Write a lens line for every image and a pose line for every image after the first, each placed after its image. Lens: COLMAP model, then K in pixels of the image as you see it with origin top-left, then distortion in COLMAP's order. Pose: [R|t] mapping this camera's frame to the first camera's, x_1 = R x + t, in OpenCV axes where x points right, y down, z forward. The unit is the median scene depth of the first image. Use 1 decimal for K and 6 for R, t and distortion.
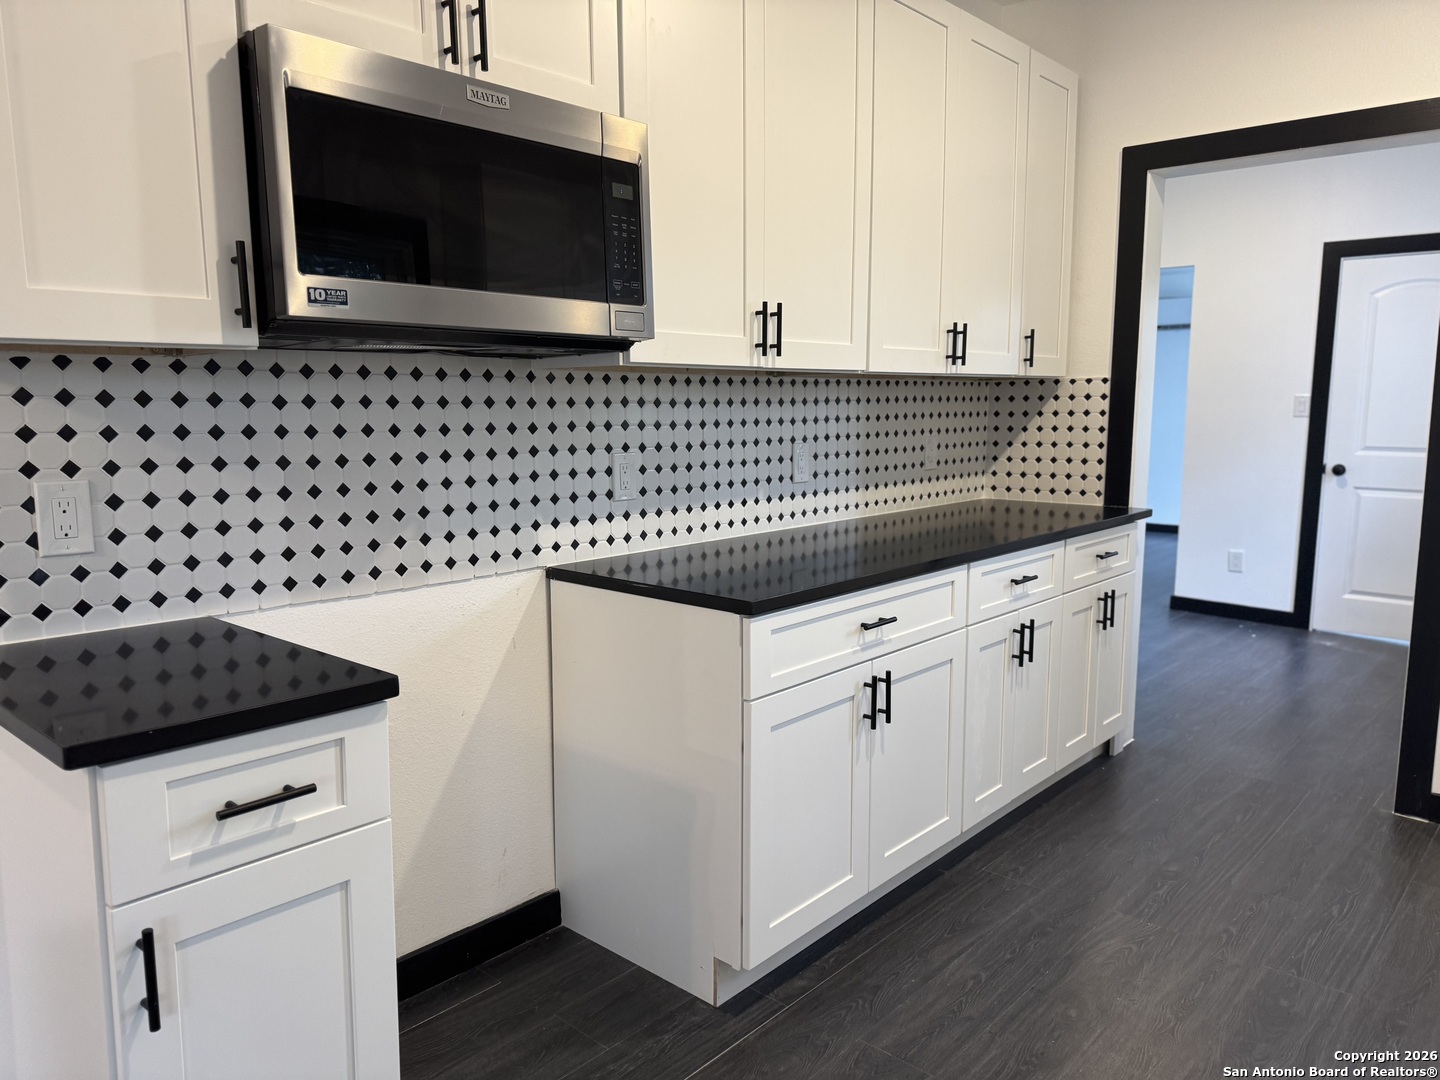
lens RADIAL K [[1012.5, 0, 720.0], [0, 1012.5, 540.0], [0, 0, 1]] dist [0.077693, -0.095635]
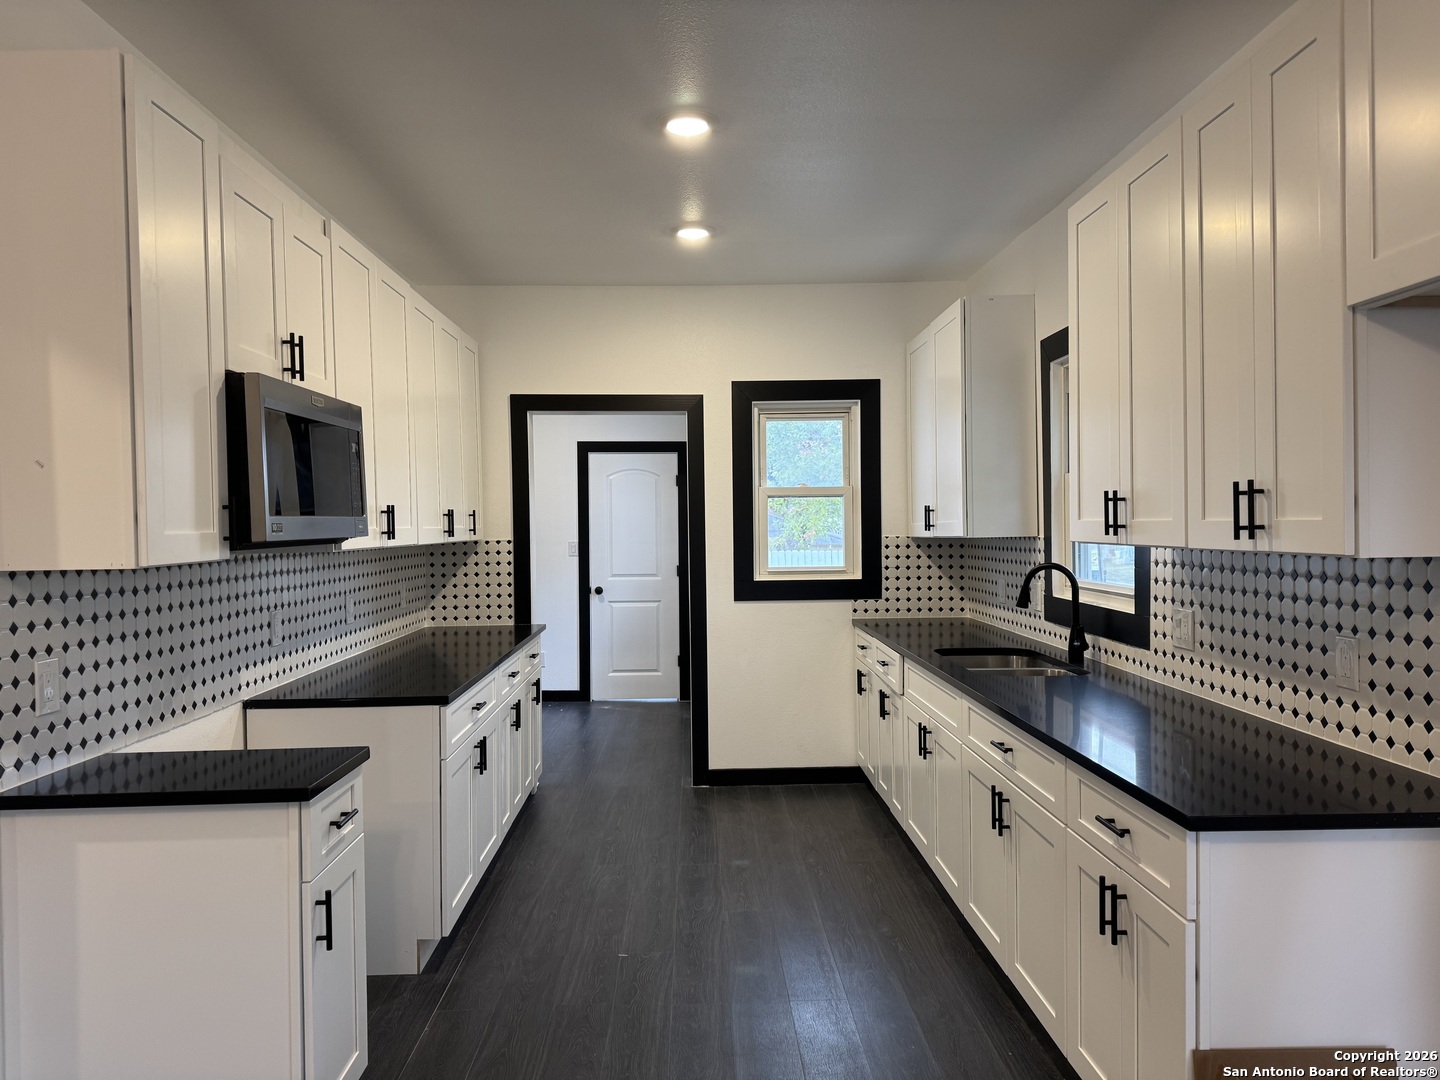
lens RADIAL K [[1012.5, 0, 720.0], [0, 1012.5, 540.0], [0, 0, 1]] dist [0.077693, -0.095635]
pose [[0.721341, -0.019798, 0.692297, -0.423506], [0.104981, 0.991167, -0.081040, -0.004649], [-0.684577, 0.131135, 0.717048, -0.276361]]
